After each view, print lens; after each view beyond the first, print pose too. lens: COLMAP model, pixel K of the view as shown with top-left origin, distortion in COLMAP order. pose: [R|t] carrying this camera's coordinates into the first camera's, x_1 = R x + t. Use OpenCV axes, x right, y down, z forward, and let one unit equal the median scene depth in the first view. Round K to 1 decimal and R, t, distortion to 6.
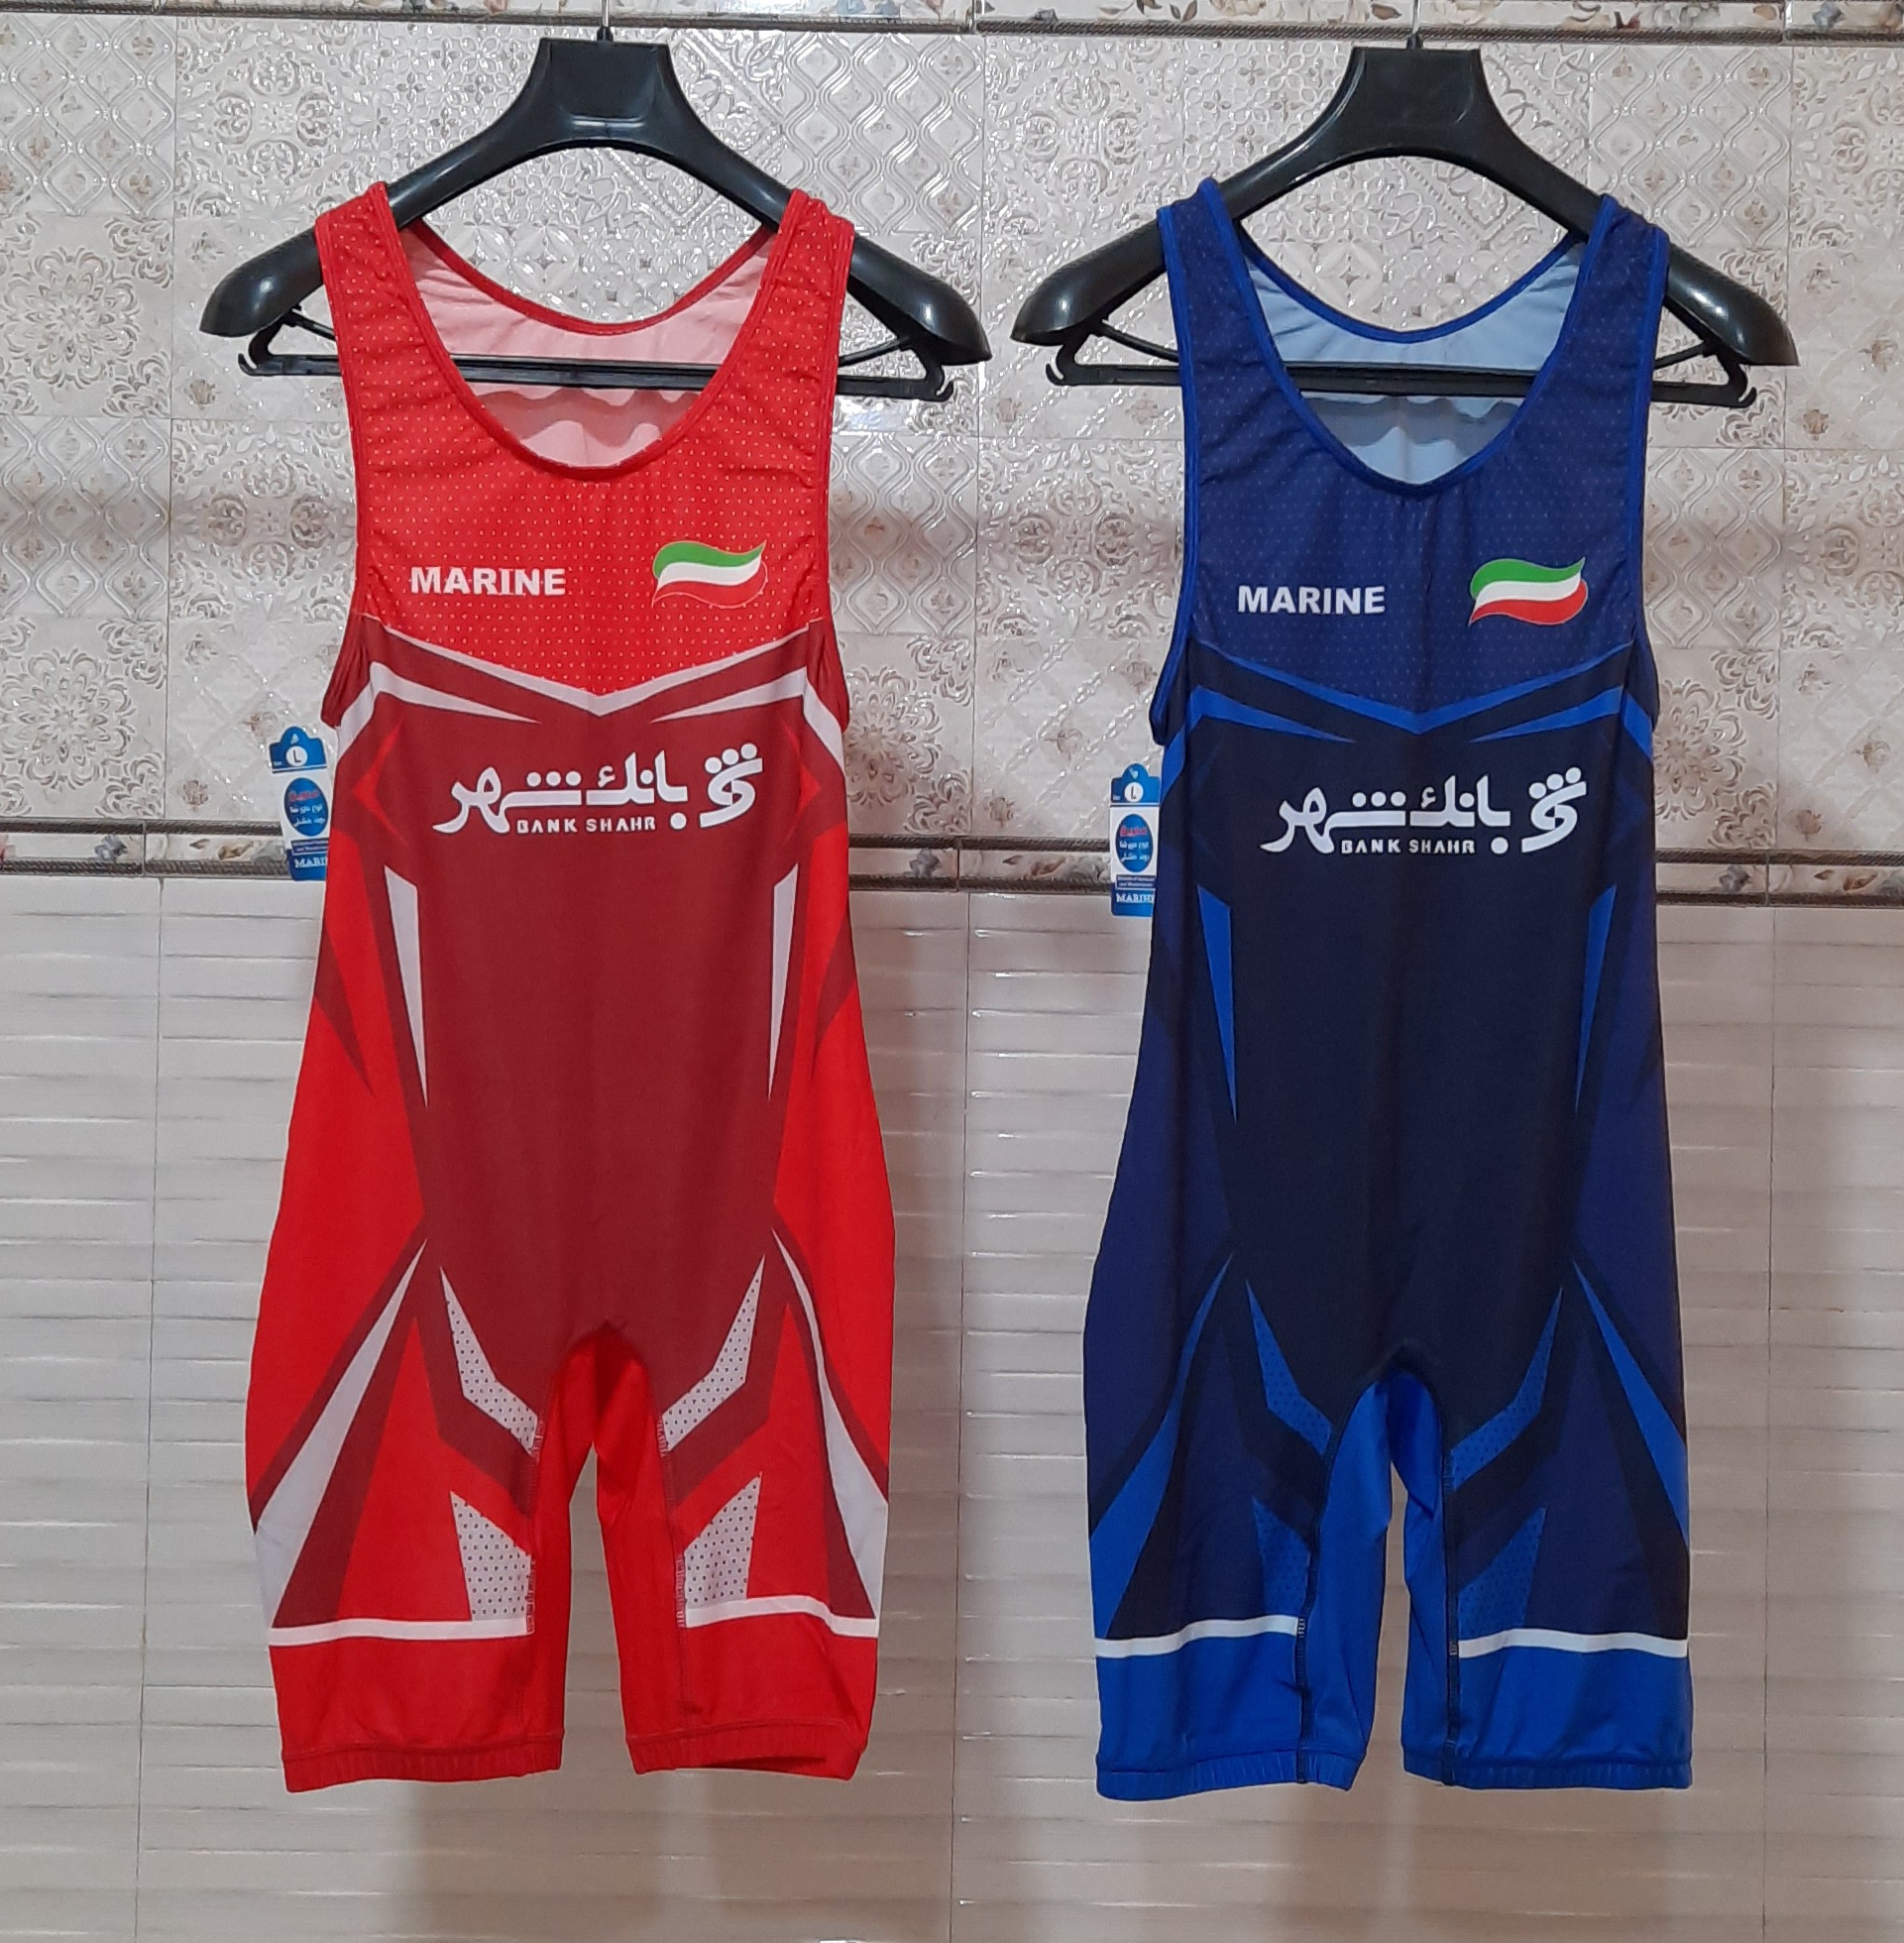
lens RADIAL K [[4159.8, 0, 952.0], [0, 4159.8, 971.5], [0, 0, 1]] dist [-0.083652, 0.381316]
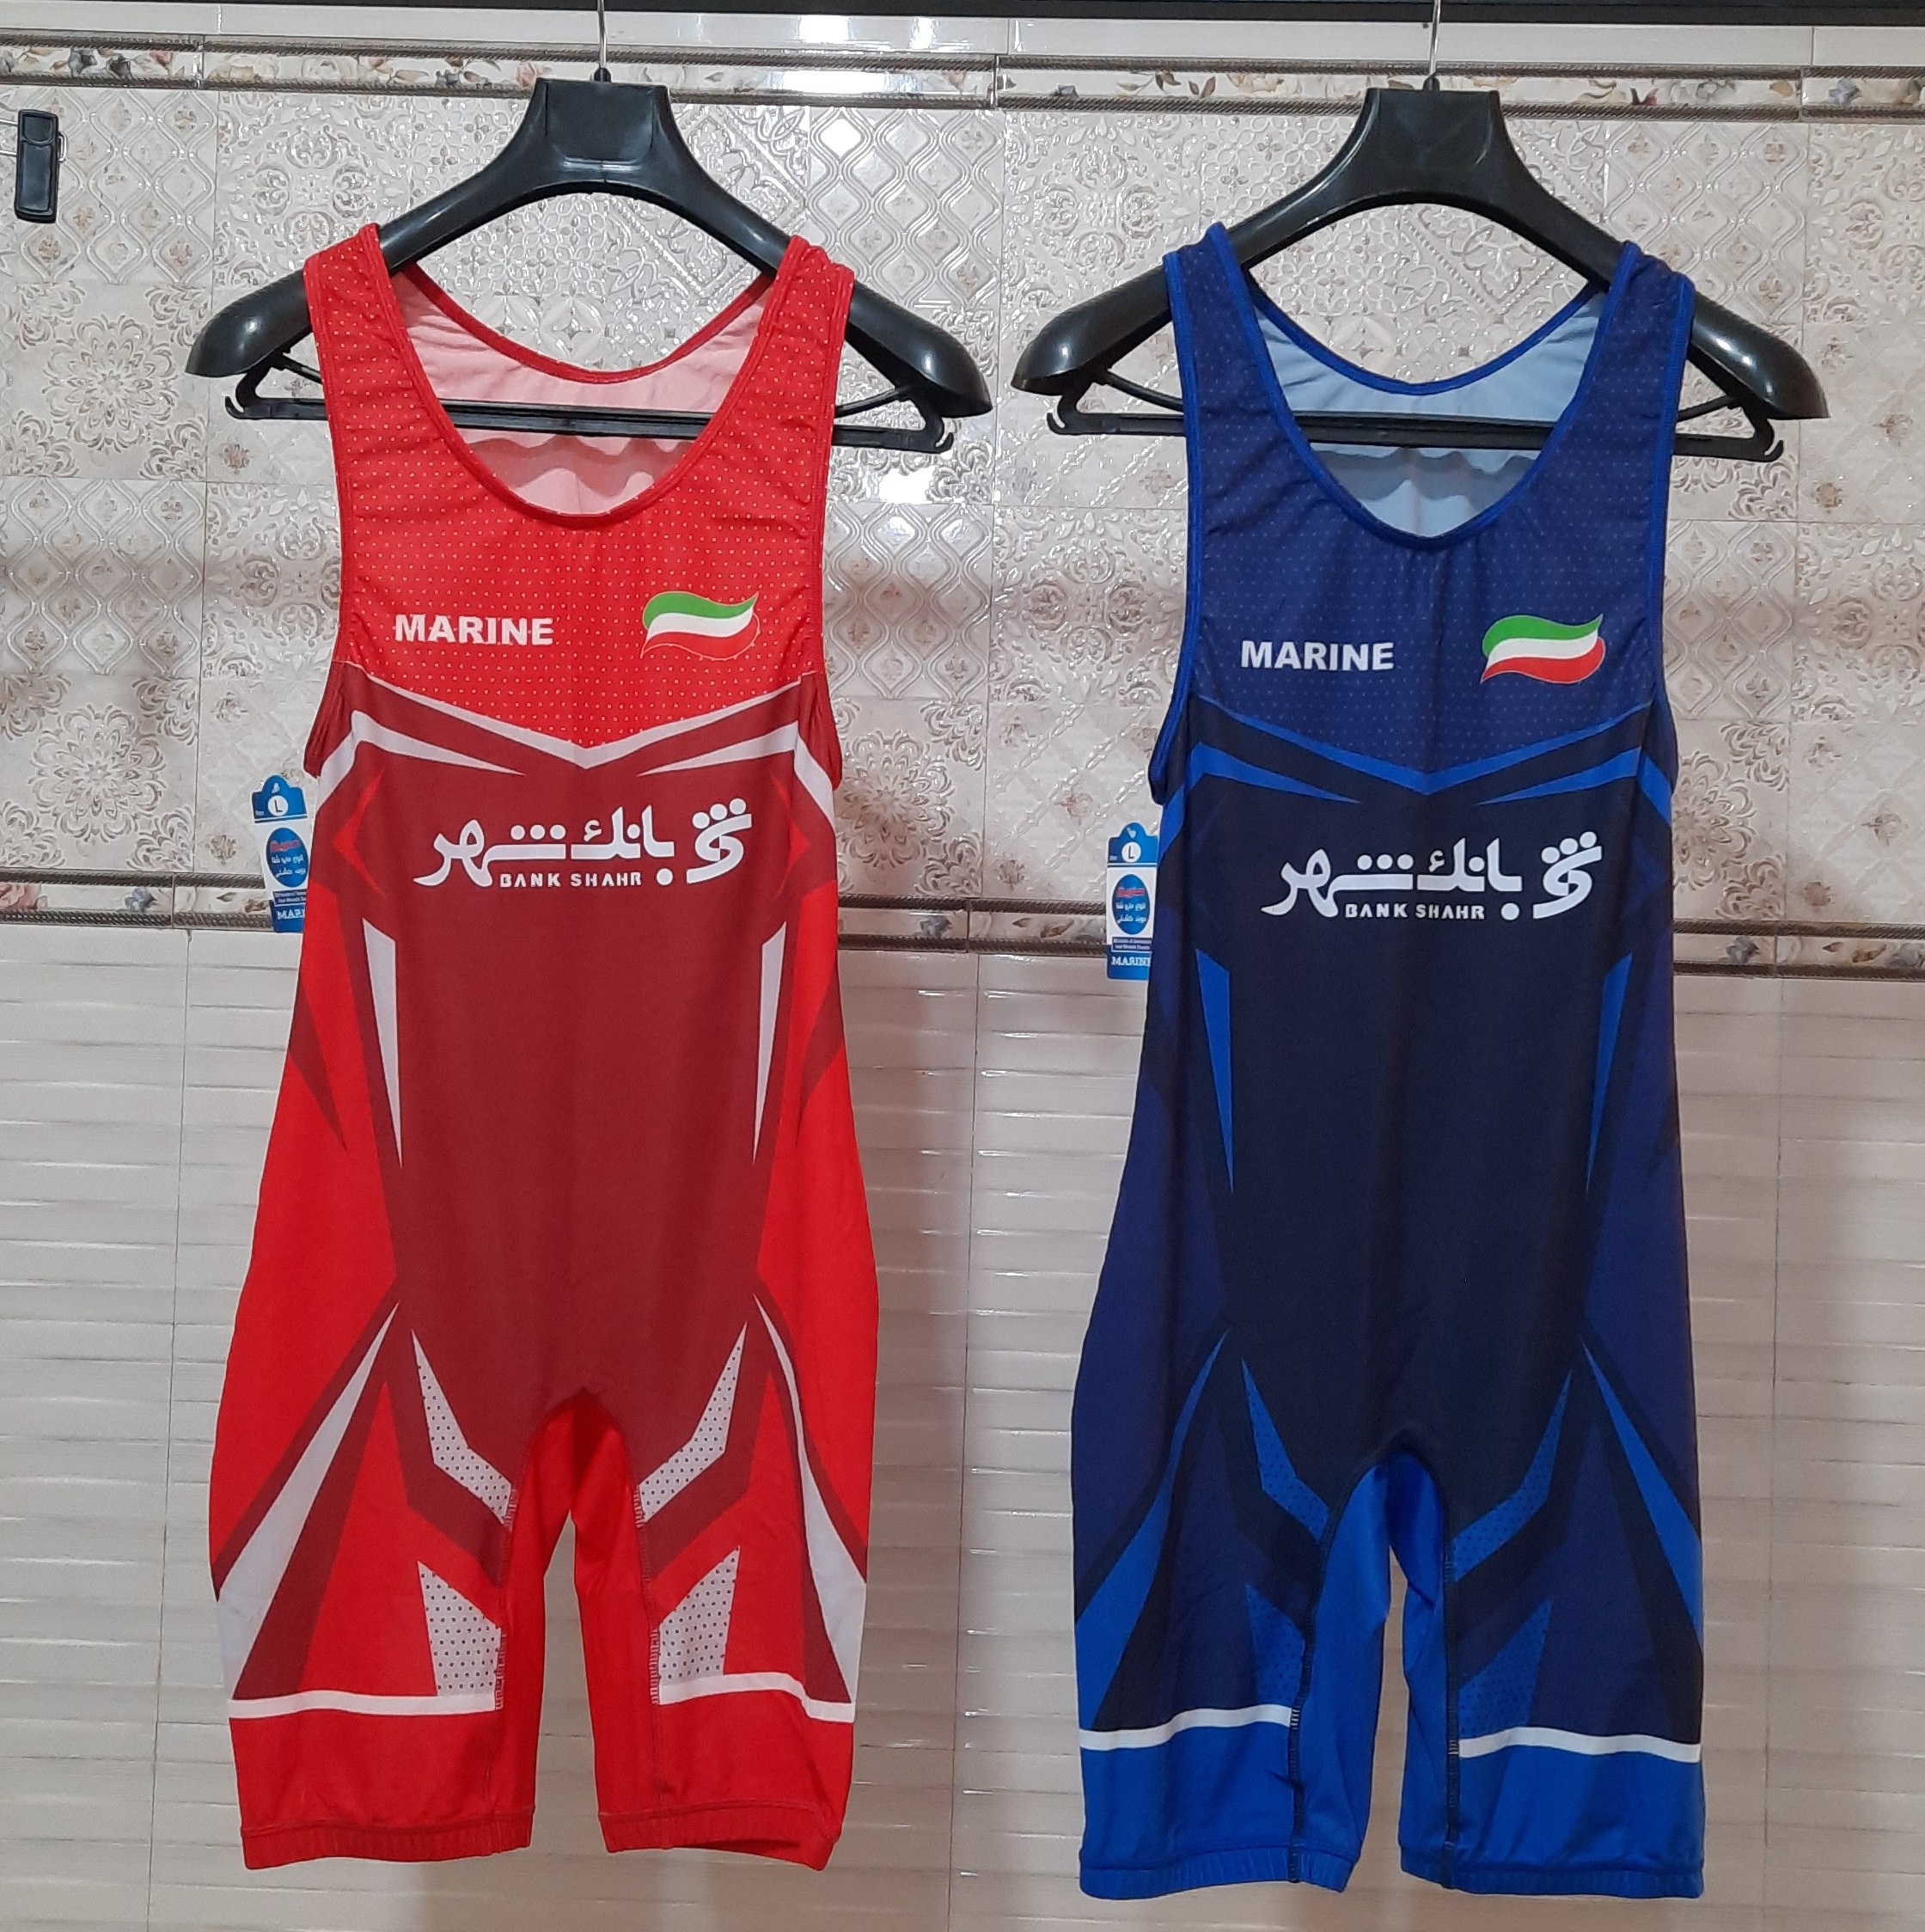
lens RADIAL K [[2898.2, 0, 962.5], [0, 2898.2, 966.0], [0, 0, 1]] dist [-0.016752, 0.021024]
pose [[0.998863, 0.012648, -0.045964, 0.035659], [-0.013360, 0.999795, -0.015217, -0.005722], [0.045762, 0.015813, 0.998827, 0.321065]]
